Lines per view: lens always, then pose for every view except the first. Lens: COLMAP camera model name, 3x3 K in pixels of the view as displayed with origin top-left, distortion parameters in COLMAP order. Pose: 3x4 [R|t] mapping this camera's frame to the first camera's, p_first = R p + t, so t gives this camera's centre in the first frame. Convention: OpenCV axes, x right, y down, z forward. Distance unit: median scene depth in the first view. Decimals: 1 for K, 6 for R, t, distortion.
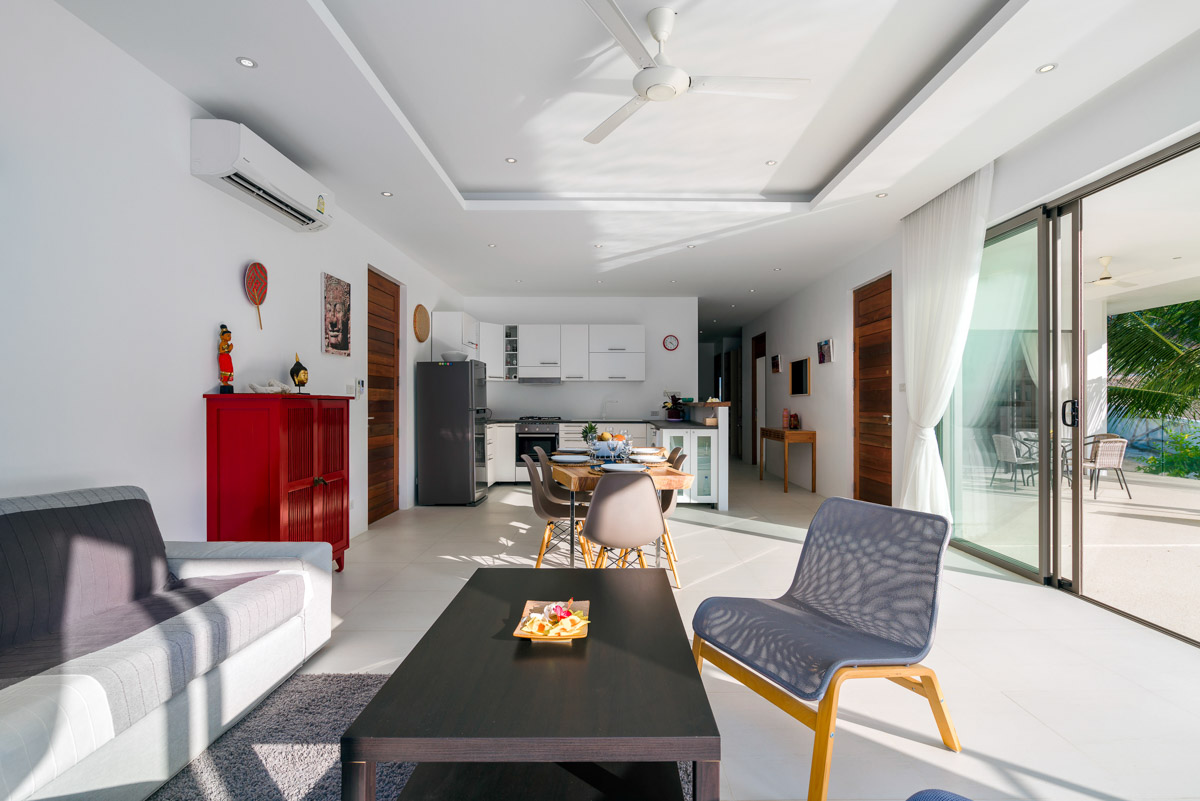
lens RADIAL K [[532.4, 0, 600.0], [0, 532.4, 400.5], [0, 0, 1]] dist [0.000060, 0.000011]
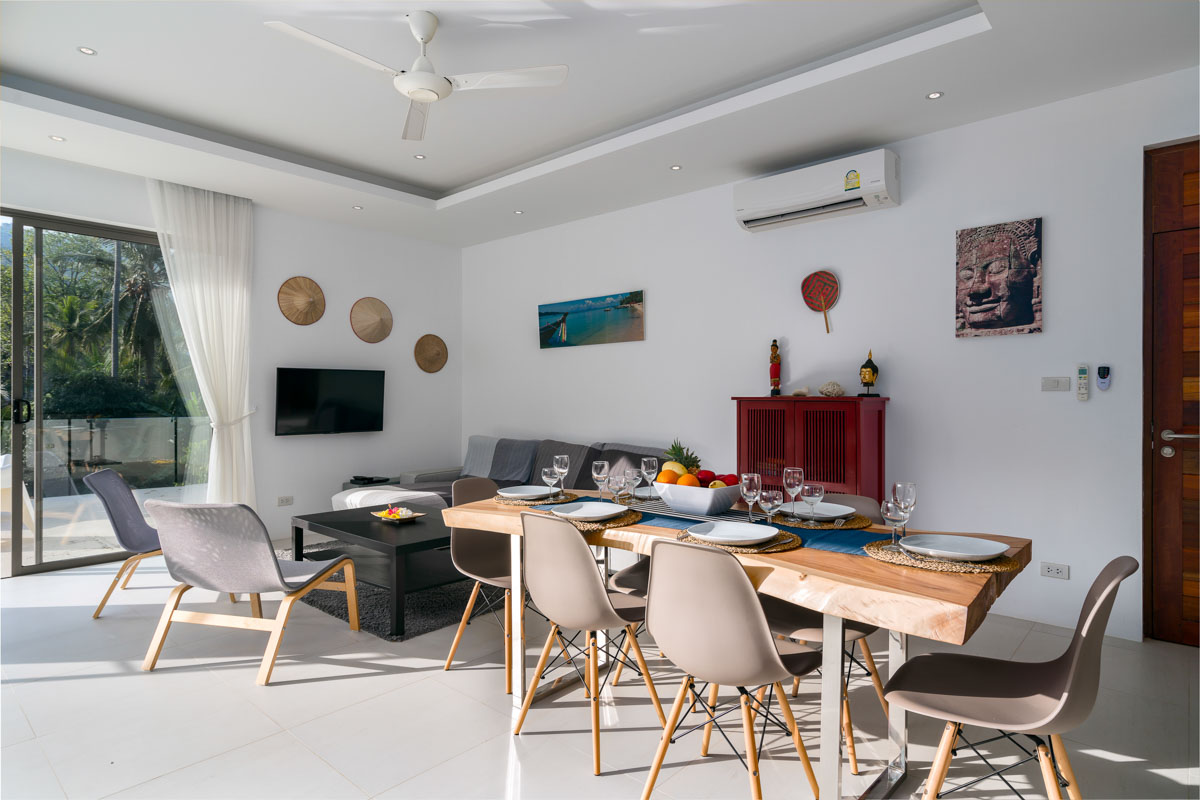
lens RADIAL K [[651.2, 0, 600.0], [0, 651.2, 400.0], [0, 0, 1]] dist [-0.000075, 0.000015]
pose [[-0.644985, 0.001692, -0.764193, 0.498190], [0.002167, 0.999998, 0.000385, -0.004298], [0.764192, -0.001408, -0.644987, 1.199562]]
